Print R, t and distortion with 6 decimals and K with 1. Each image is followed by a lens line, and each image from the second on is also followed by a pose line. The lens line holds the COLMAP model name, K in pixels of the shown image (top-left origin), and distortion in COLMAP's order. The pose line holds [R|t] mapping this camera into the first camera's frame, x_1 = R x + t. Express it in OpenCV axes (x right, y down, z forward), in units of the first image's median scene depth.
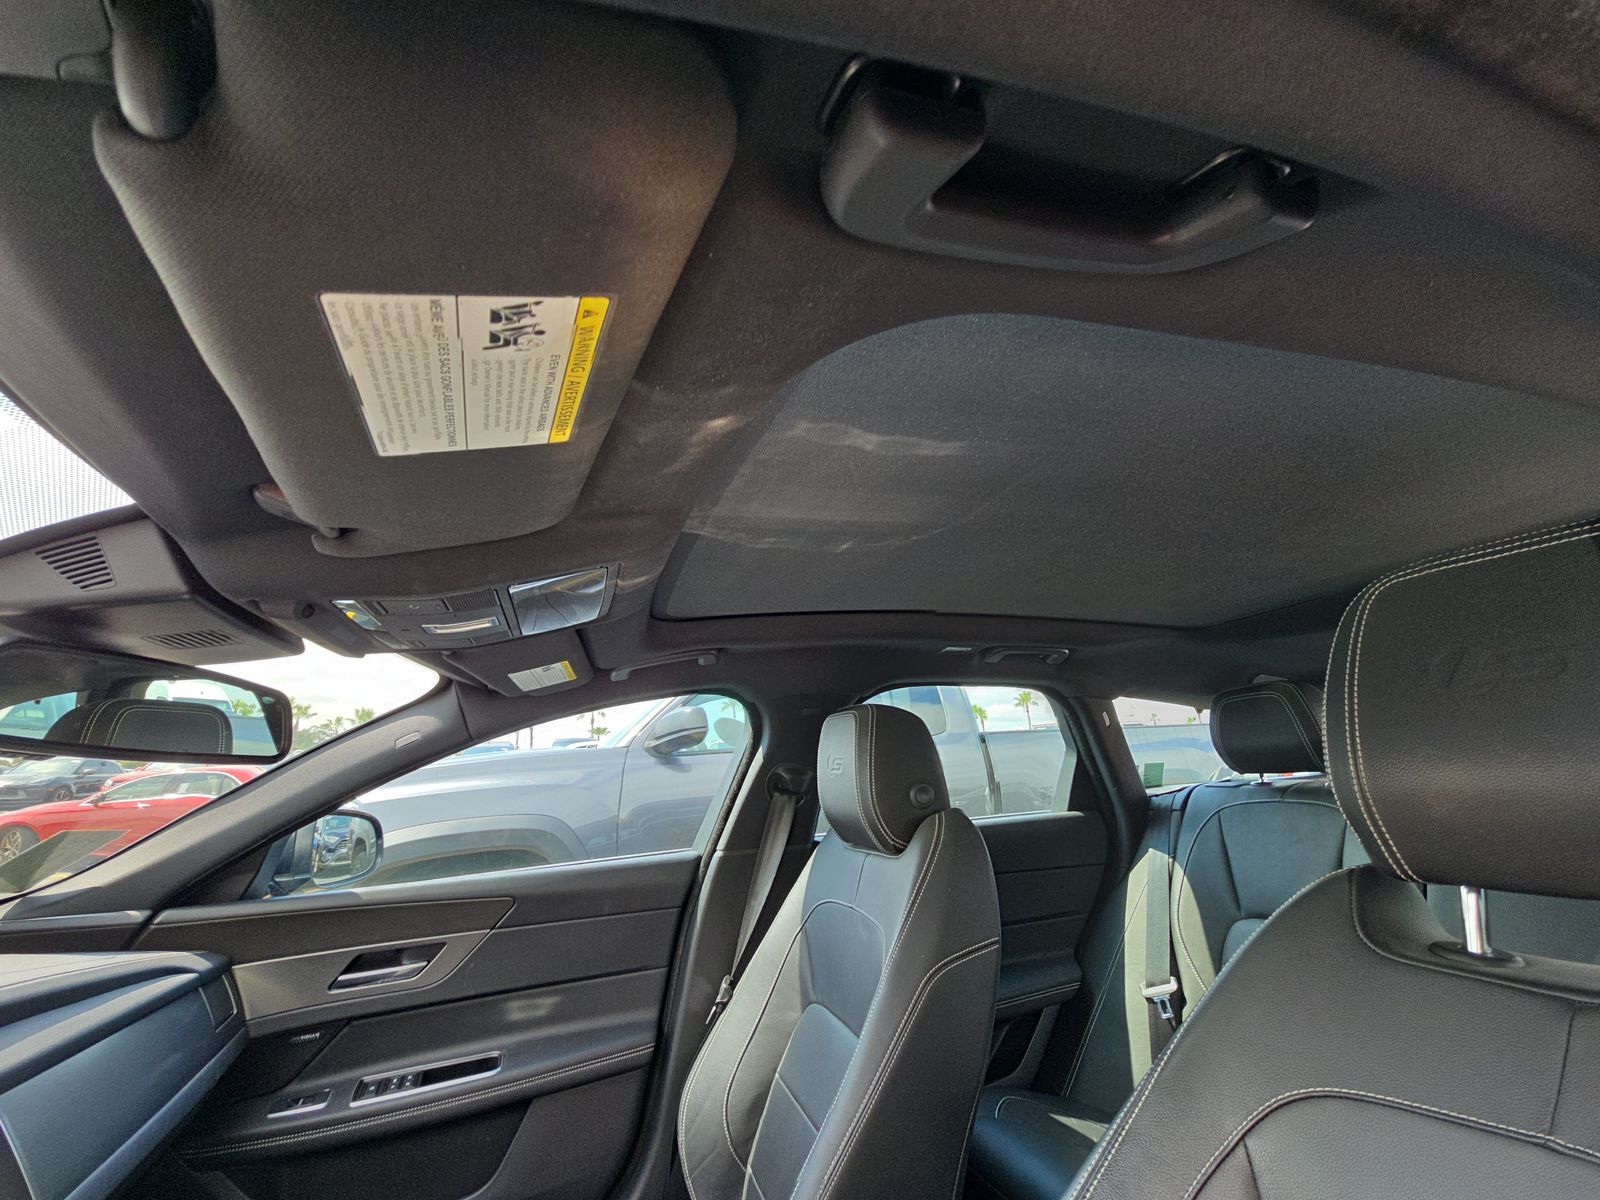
lens RADIAL K [[642.8, 0, 796.3], [0, 642.8, 589.9], [0, 0, 1]] dist [-0.000076, -0.000590]
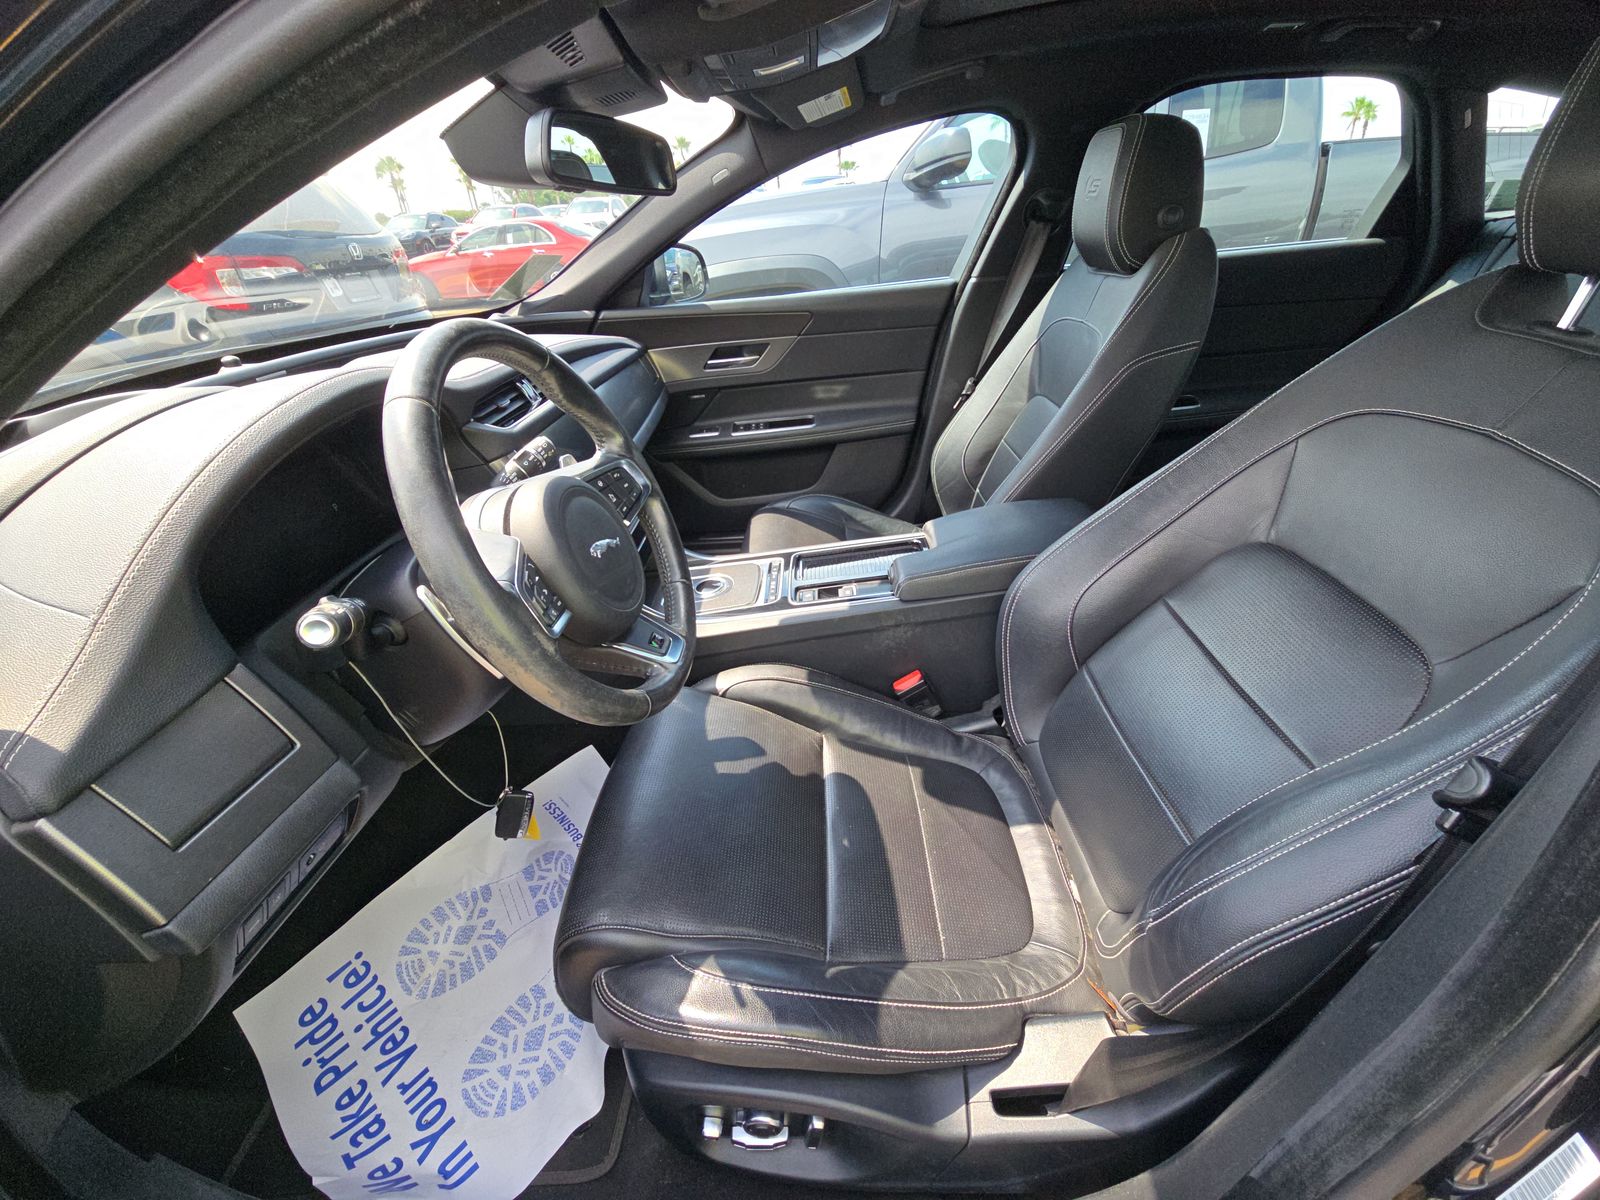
lens RADIAL K [[642.8, 0, 796.3], [0, 642.8, 589.9], [0, 0, 1]] dist [-0.000076, -0.000590]
pose [[0.936259, 0.159424, -0.313054, 0.035314], [0.115022, 0.702882, 0.701945, -0.050420], [0.331947, -0.693211, 0.639742, -0.248187]]
